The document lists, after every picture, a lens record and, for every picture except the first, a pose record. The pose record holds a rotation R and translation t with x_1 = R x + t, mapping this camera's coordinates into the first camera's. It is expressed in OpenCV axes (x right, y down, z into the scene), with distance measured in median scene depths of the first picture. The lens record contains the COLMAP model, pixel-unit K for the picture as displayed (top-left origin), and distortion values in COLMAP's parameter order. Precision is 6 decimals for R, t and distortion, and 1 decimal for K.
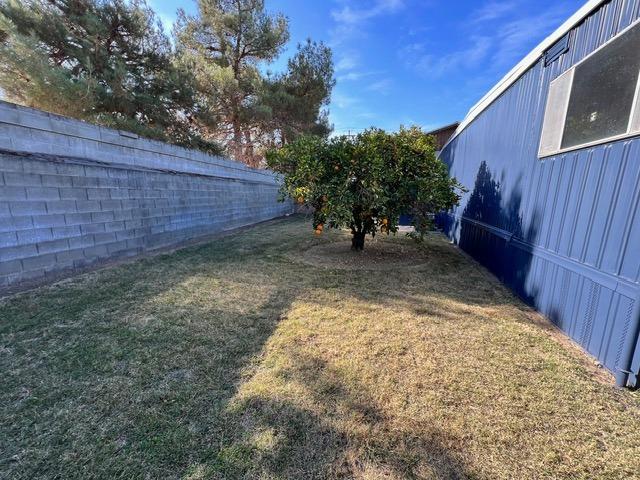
lens RADIAL K [[252.9, 0, 321.7], [0, 252.9, 239.2], [0, 0, 1]] dist [0.001100, 0.000371]
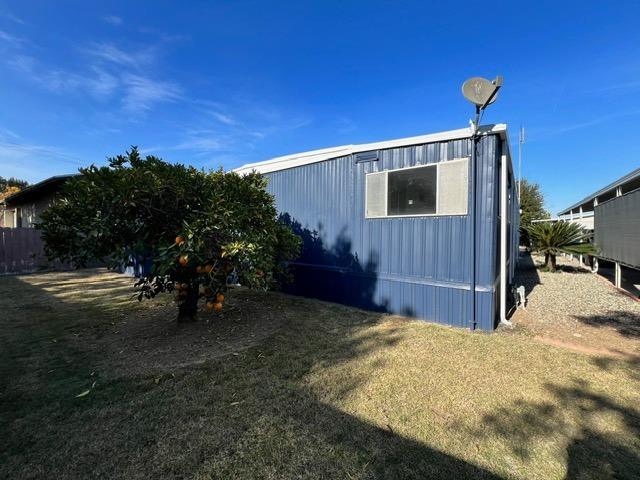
lens RADIAL K [[252.9, 0, 321.7], [0, 252.9, 239.2], [0, 0, 1]] dist [0.001100, 0.000371]
pose [[0.377517, -0.026213, 0.925631, -0.722533], [0.168347, 0.984884, -0.040768, -0.173955], [-0.910571, 0.171218, 0.376224, 0.685400]]
